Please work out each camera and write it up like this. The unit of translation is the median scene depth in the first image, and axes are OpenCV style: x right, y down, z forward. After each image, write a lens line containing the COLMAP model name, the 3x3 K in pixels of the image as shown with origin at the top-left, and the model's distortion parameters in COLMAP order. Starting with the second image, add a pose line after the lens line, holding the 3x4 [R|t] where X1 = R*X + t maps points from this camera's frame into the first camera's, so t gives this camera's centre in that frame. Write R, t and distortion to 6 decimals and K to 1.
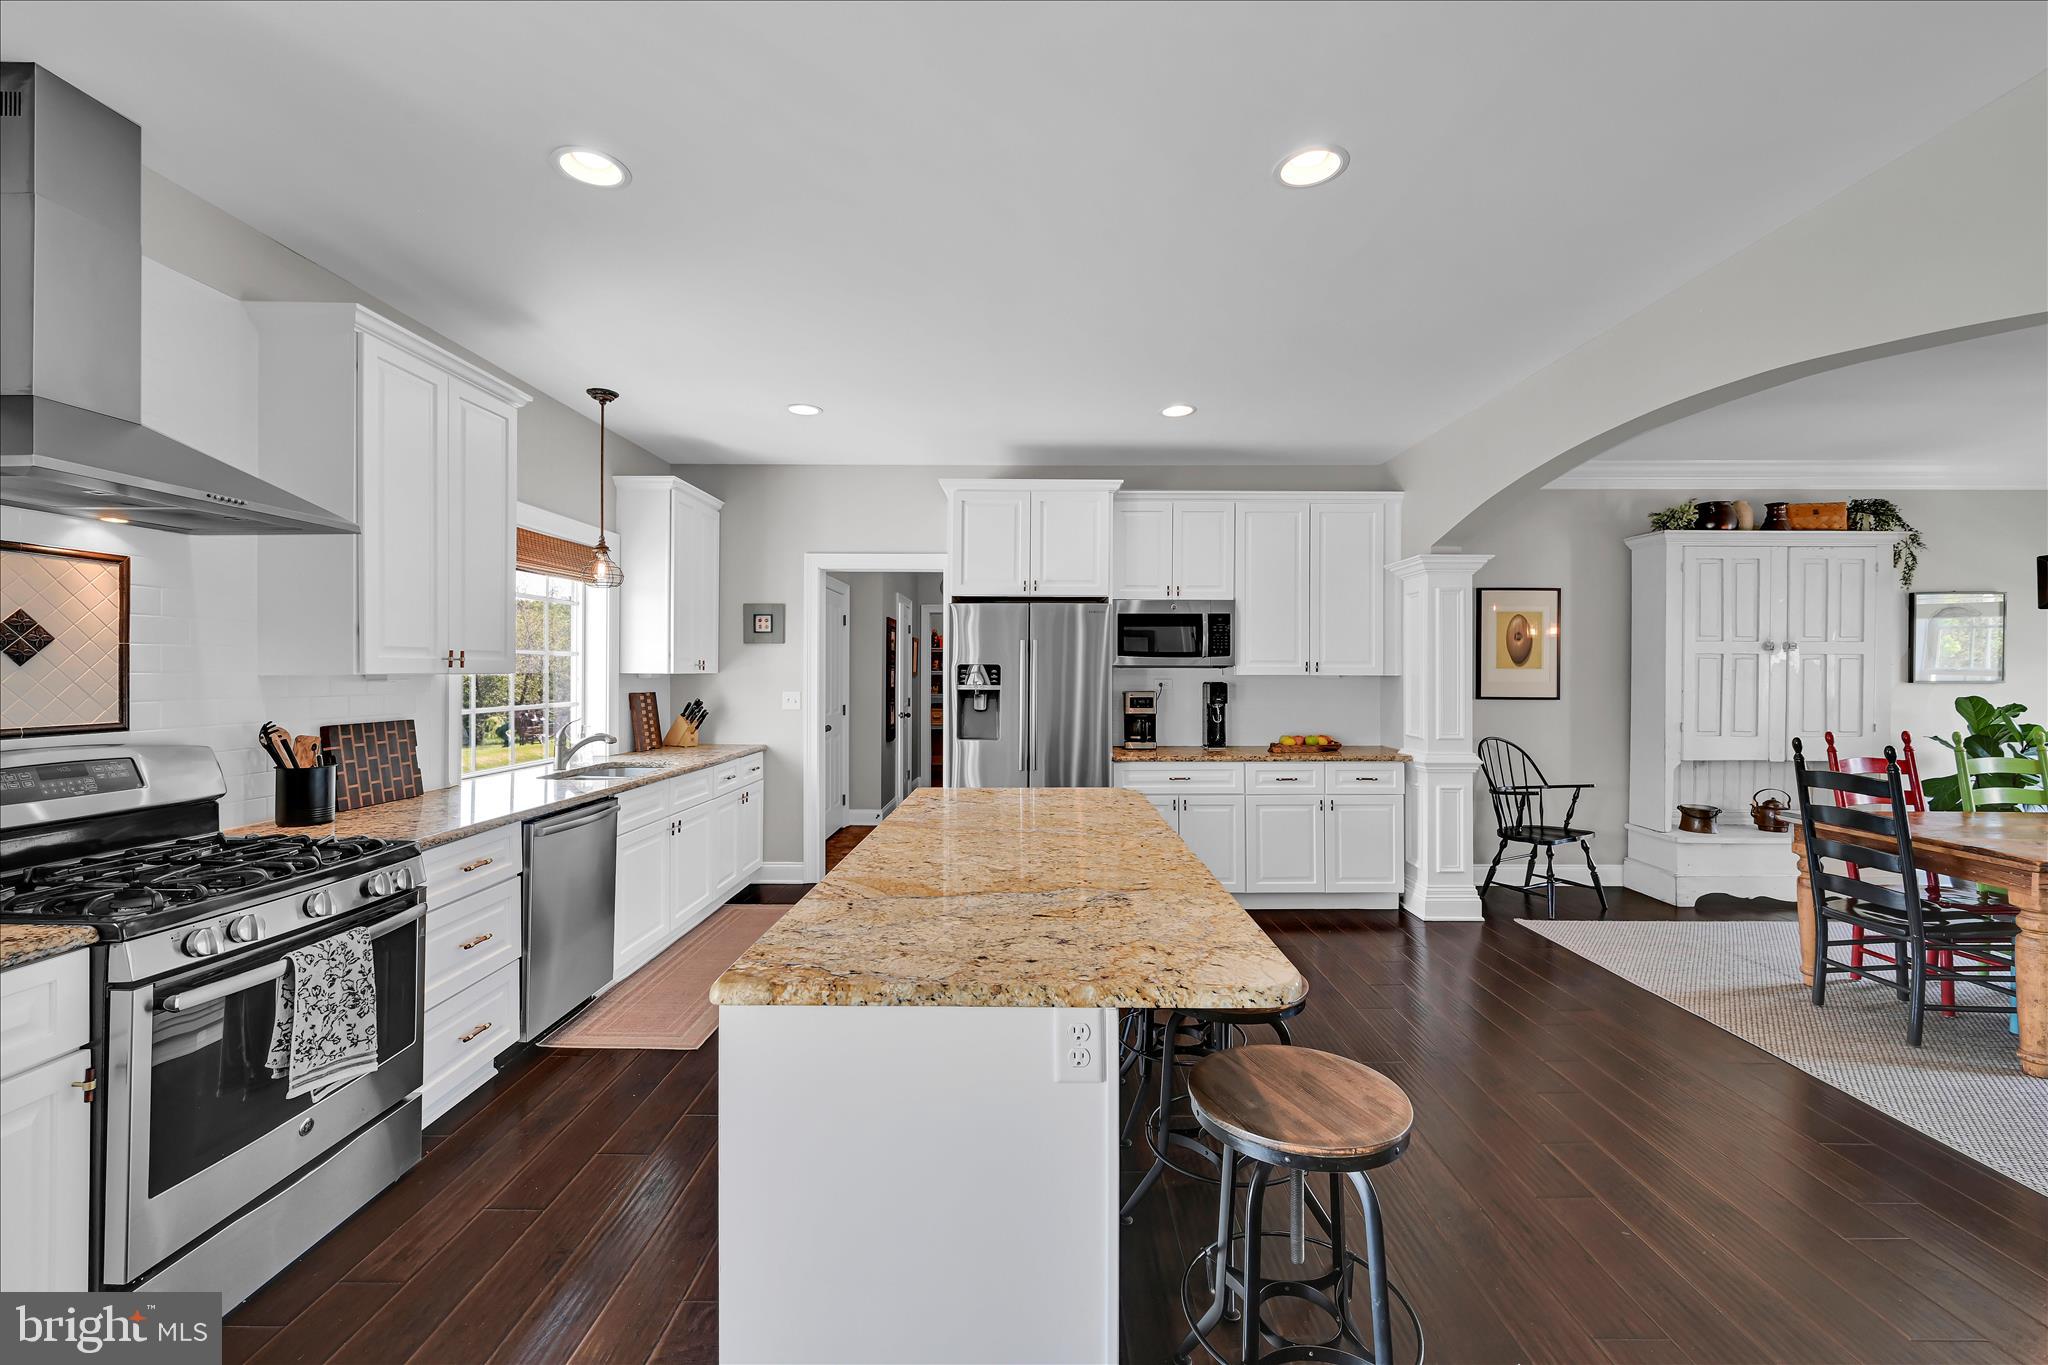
lens RADIAL K [[819.8, 0, 1023.3], [0, 819.8, 671.3], [0, 0, 1]] dist [0.000708, 0.000467]
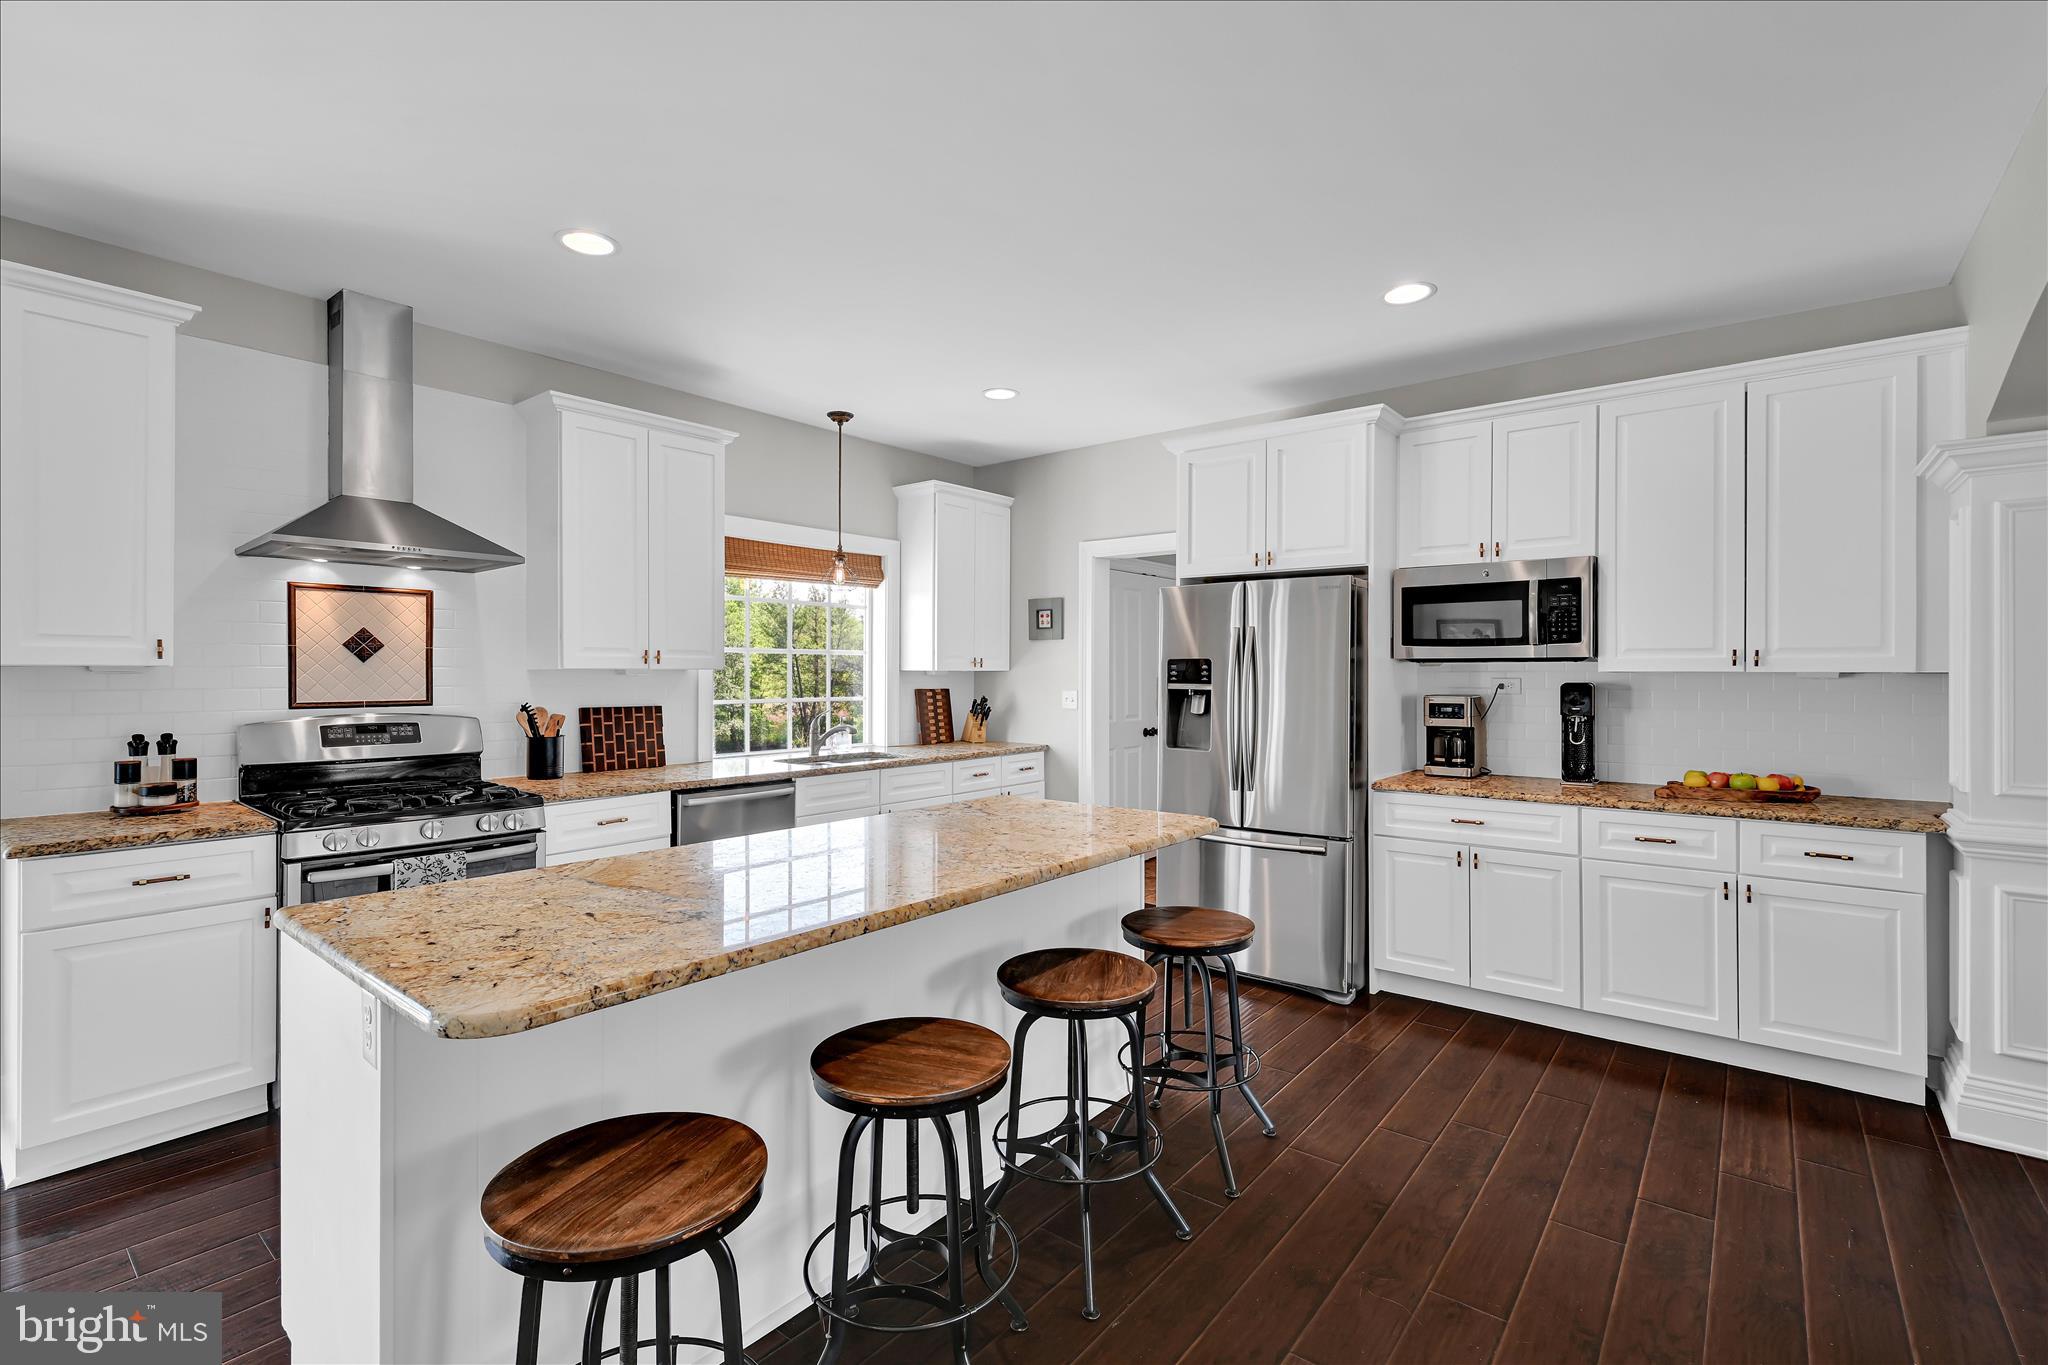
lens RADIAL K [[908.0, 0, 1019.9], [0, 908.0, 673.9], [0, 0, 1]] dist [0.002613, -0.000651]
pose [[0.783052, 0.000316, -0.621956, 0.368477], [0.000102, 1.000000, 0.000636, 0.006019], [0.621956, -0.000562, 0.783052, 0.166193]]
